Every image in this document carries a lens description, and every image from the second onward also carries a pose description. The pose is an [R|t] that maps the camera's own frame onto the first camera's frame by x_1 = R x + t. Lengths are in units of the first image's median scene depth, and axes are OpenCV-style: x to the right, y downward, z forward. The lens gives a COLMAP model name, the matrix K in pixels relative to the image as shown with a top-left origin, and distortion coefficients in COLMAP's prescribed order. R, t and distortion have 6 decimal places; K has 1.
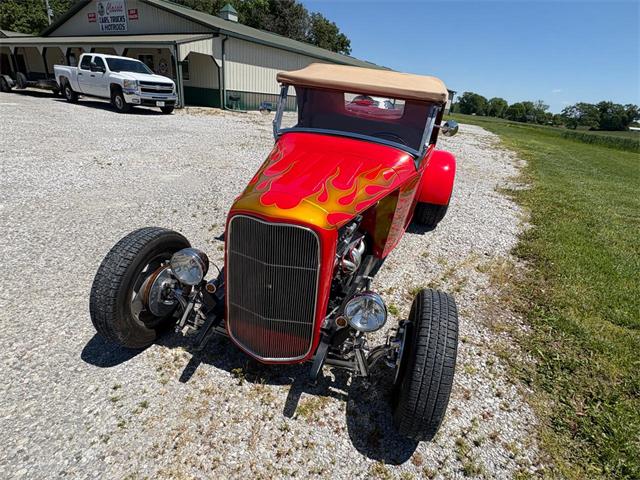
lens RADIAL K [[333.8, 0, 319.9], [0, 333.8, 240.9], [0, 0, 1]] dist [-0.000296, -0.000327]
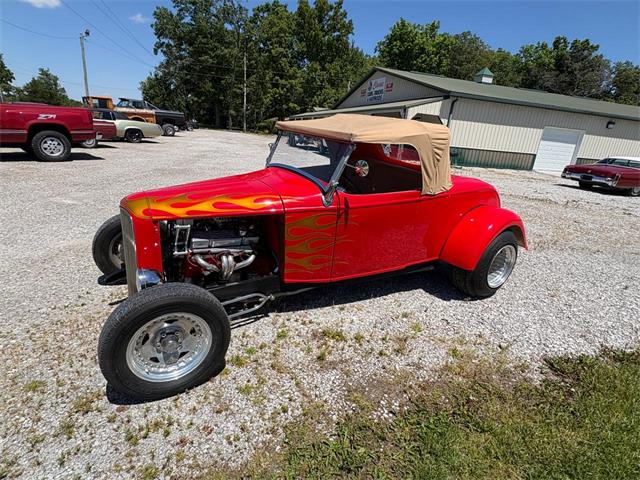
lens RADIAL K [[333.8, 0, 317.6], [0, 333.8, 240.5], [0, 0, 1]] dist [-0.000296, -0.000327]
pose [[0.751505, 0.184601, -0.633374, 0.178694], [-0.280645, 0.958309, -0.053683, -0.008853], [0.597058, 0.218097, 0.771982, 0.041358]]
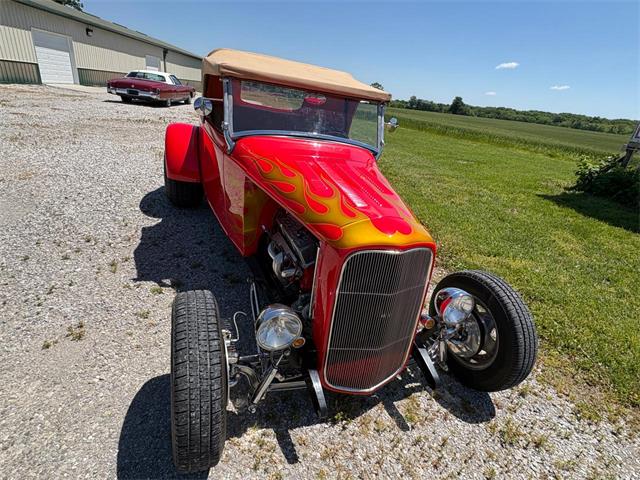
lens RADIAL K [[333.8, 0, 319.4], [0, 333.8, 240.8], [0, 0, 1]] dist [-0.000296, -0.000327]
pose [[0.809447, -0.232432, 0.539232, -0.094434], [0.194992, 0.972609, 0.126532, -0.028249], [-0.553871, 0.002725, 0.832598, 0.038703]]
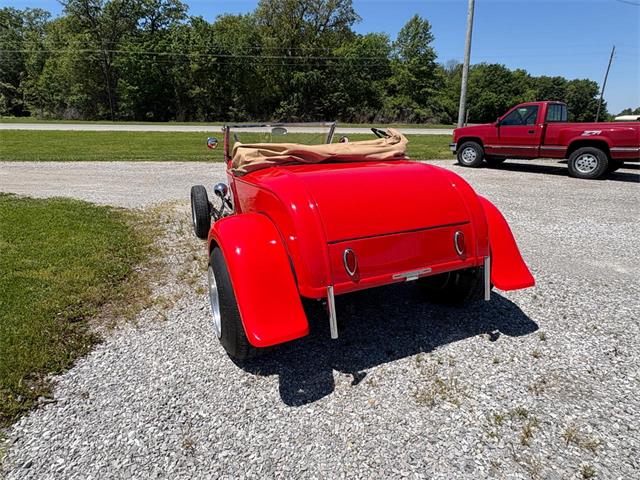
lens RADIAL K [[378.3, 0, 315.0], [0, 378.3, 239.4], [0, 0, 1]] dist [-0.001845, 0.001314]
pose [[-0.767677, 0.099876, -0.633007, 0.203486], [-0.329438, 0.785759, 0.523501, -0.181015], [0.549676, 0.610416, -0.570306, 0.443132]]
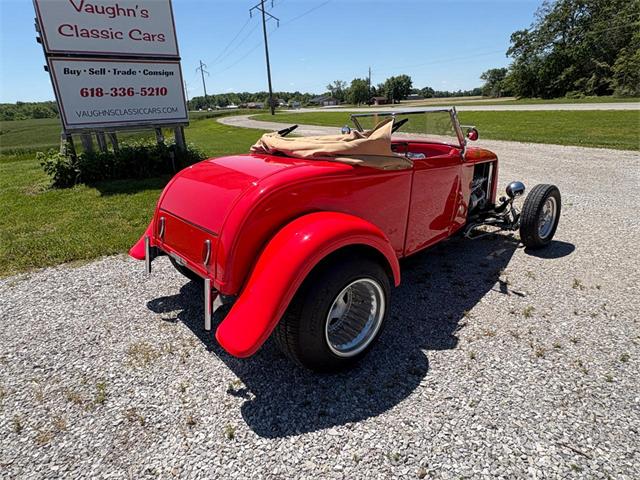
lens RADIAL K [[378.3, 0, 315.2], [0, 378.3, 241.0], [0, 0, 1]] dist [-0.001845, 0.001314]
pose [[-0.822268, -0.239835, 0.516096, -0.090489], [0.201455, 0.725476, 0.658104, -0.210844], [-0.532251, 0.645108, -0.548219, 0.441031]]
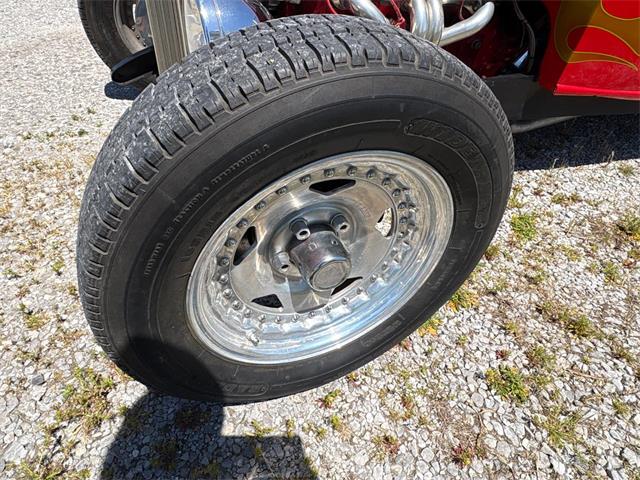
lens RADIAL K [[378.3, 0, 311.2], [0, 378.3, 239.9], [0, 0, 1]] dist [-0.001845, 0.001314]
pose [[0.637349, 0.471632, -0.609384, 0.069716], [-0.307538, 0.880792, 0.360037, 0.026636], [0.706546, -0.042061, 0.706416, 0.092357]]
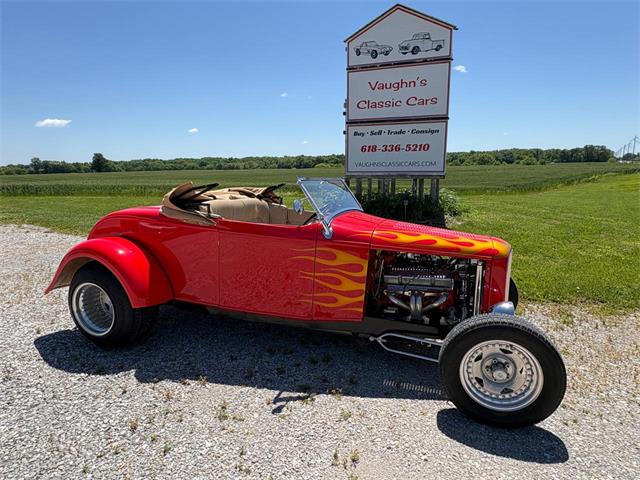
lens RADIAL K [[378.3, 0, 315.9], [0, 378.3, 241.0], [0, 0, 1]] dist [-0.001845, 0.001314]
pose [[0.055392, -0.279175, 0.958641, -0.238801], [0.413073, 0.880506, 0.232552, -0.112007], [-0.909012, 0.383107, 0.164092, 0.179737]]
